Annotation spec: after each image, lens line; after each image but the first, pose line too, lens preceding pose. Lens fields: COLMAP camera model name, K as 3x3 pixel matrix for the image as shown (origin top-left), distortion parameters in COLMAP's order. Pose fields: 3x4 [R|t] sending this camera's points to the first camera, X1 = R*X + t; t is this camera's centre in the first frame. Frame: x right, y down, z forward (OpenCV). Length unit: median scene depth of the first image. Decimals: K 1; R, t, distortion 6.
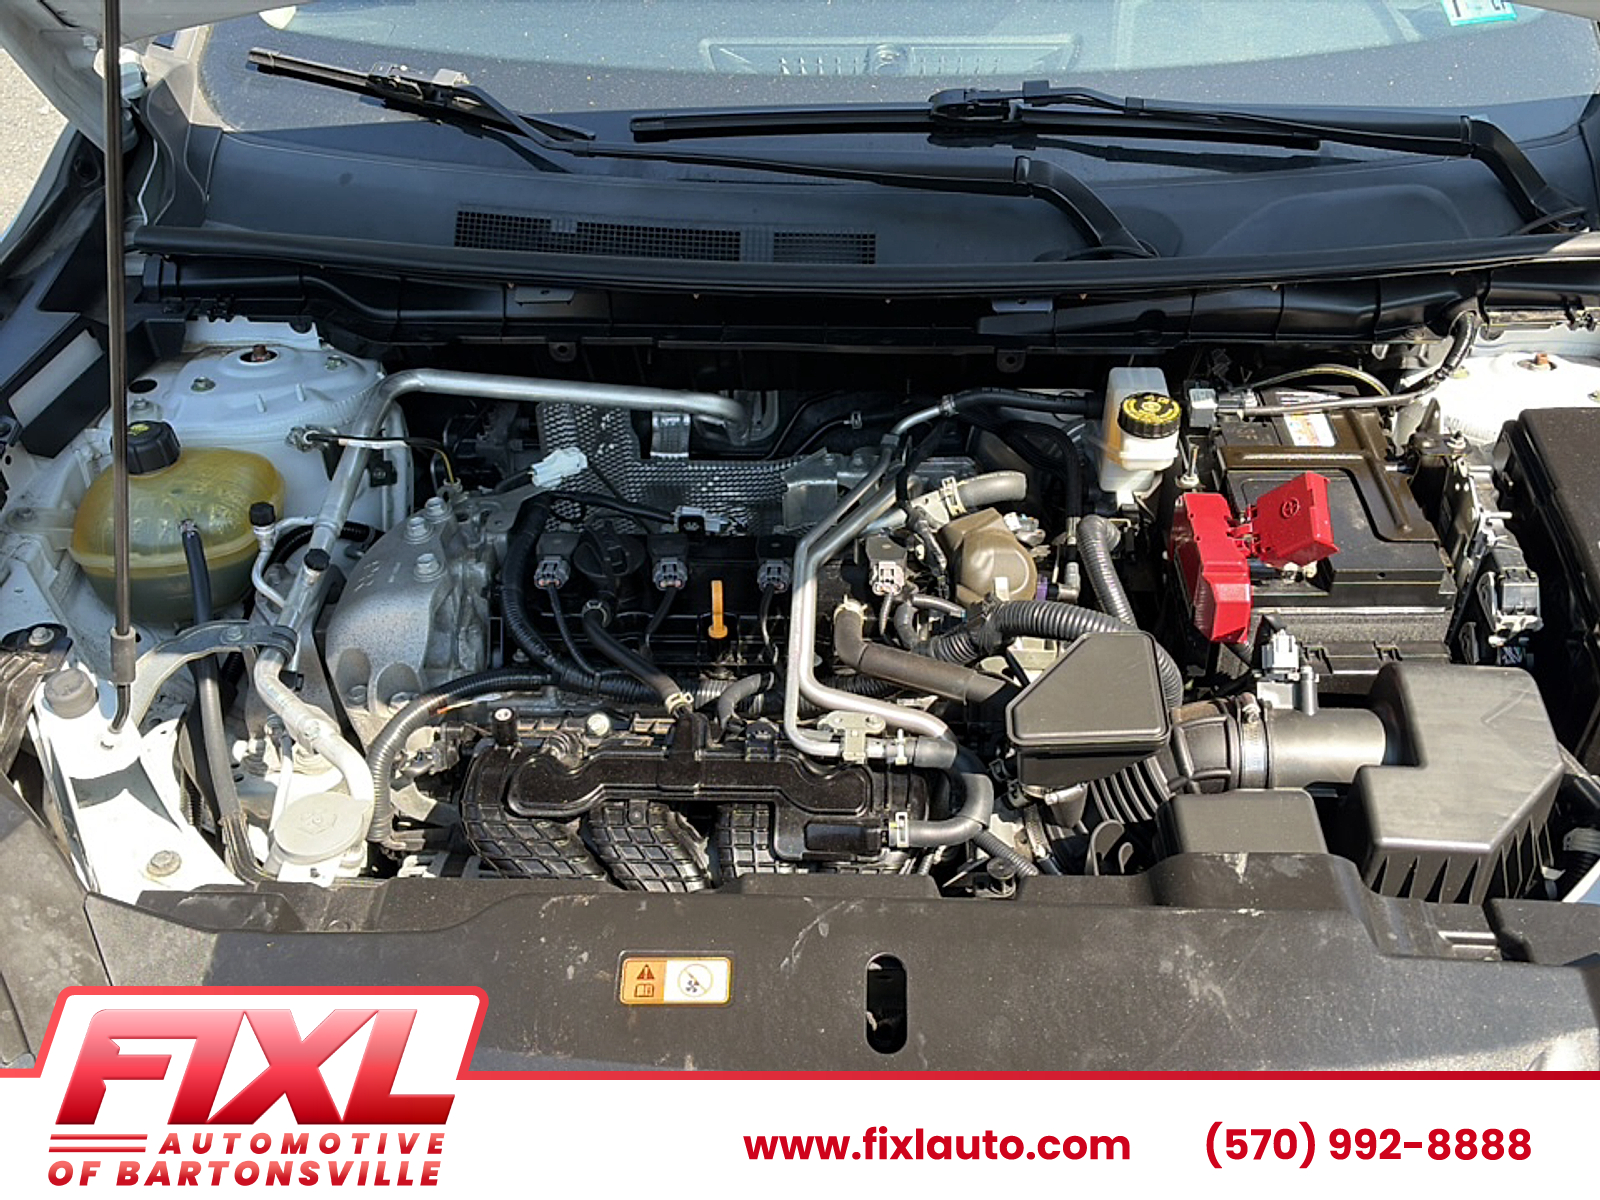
lens RADIAL K [[1544.3, 0, 804.5], [0, 1544.3, 602.7], [0, 0, 1]] dist [0.022453, 0.000000]
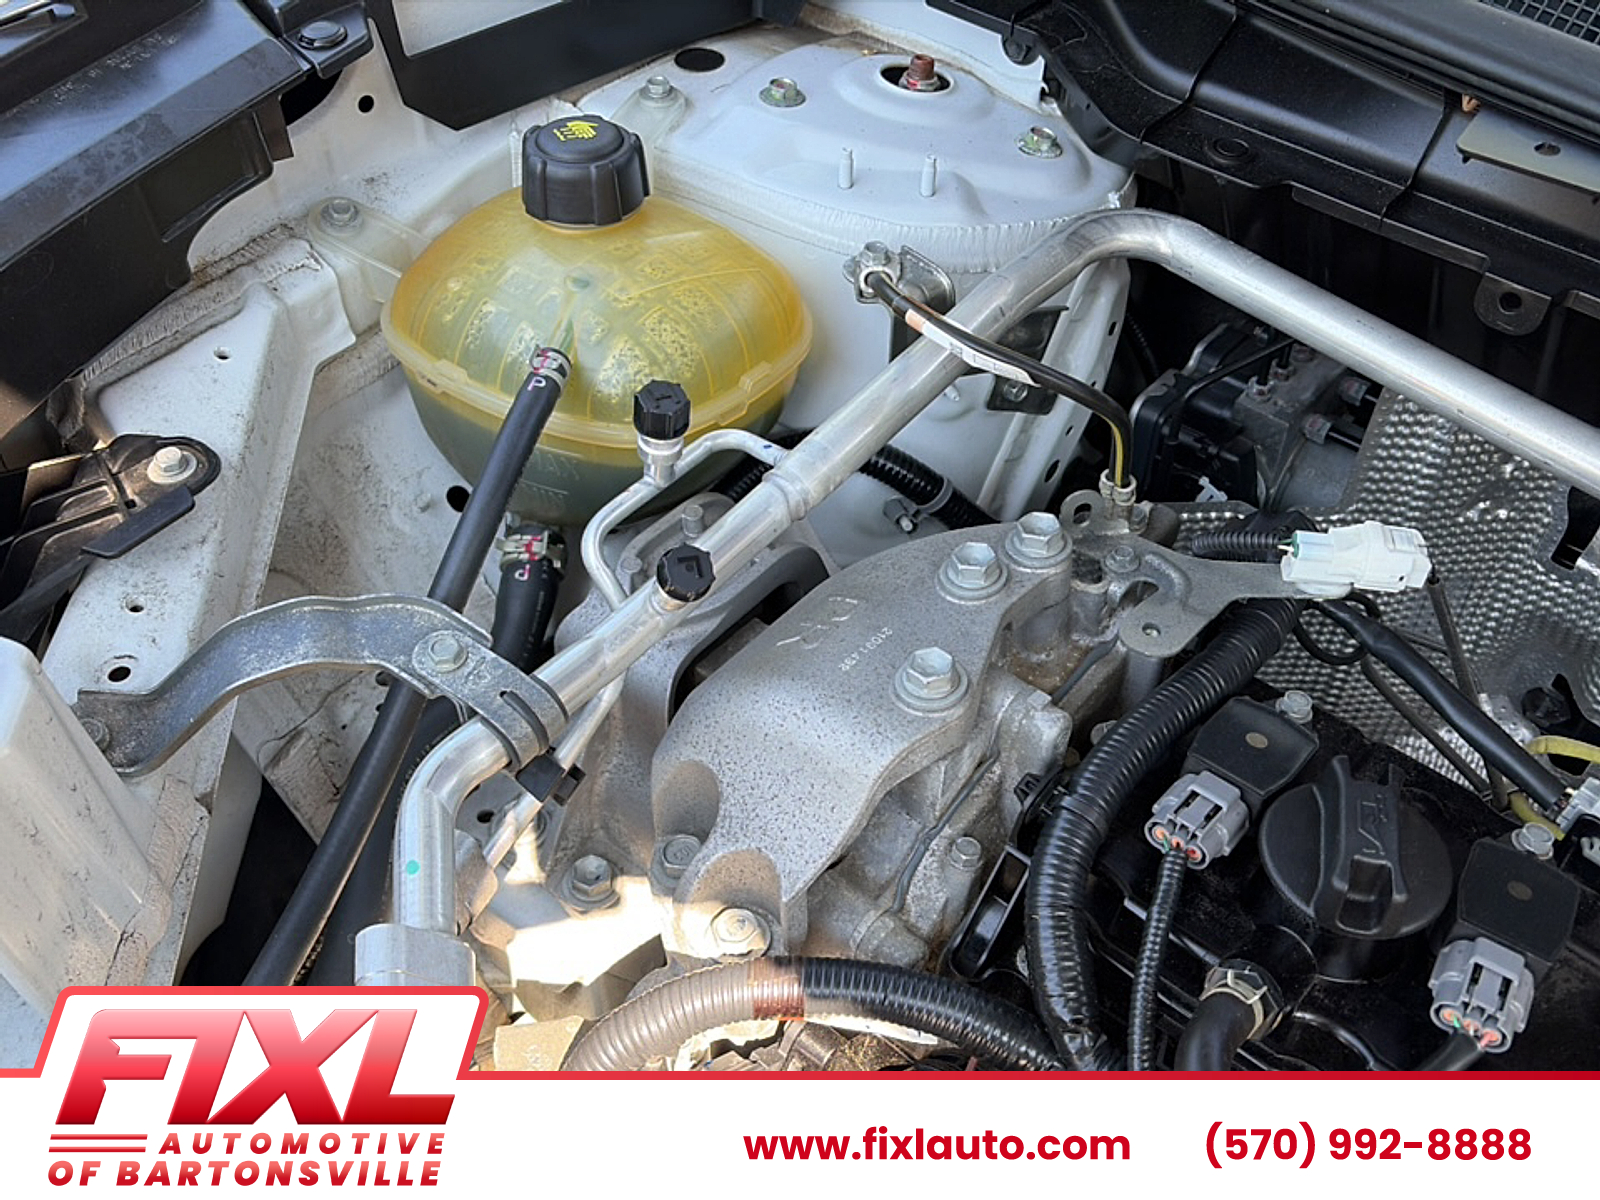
lens RADIAL K [[1544.3, 0, 791.8], [0, 1544.3, 602.8], [0, 0, 1]] dist [0.022453, 0.000000]
pose [[0.779753, 0.468528, -0.415291, -0.097341], [-0.413702, 0.883449, 0.219929, -0.105457], [0.469931, 0.000316, 0.882703, 0.551981]]
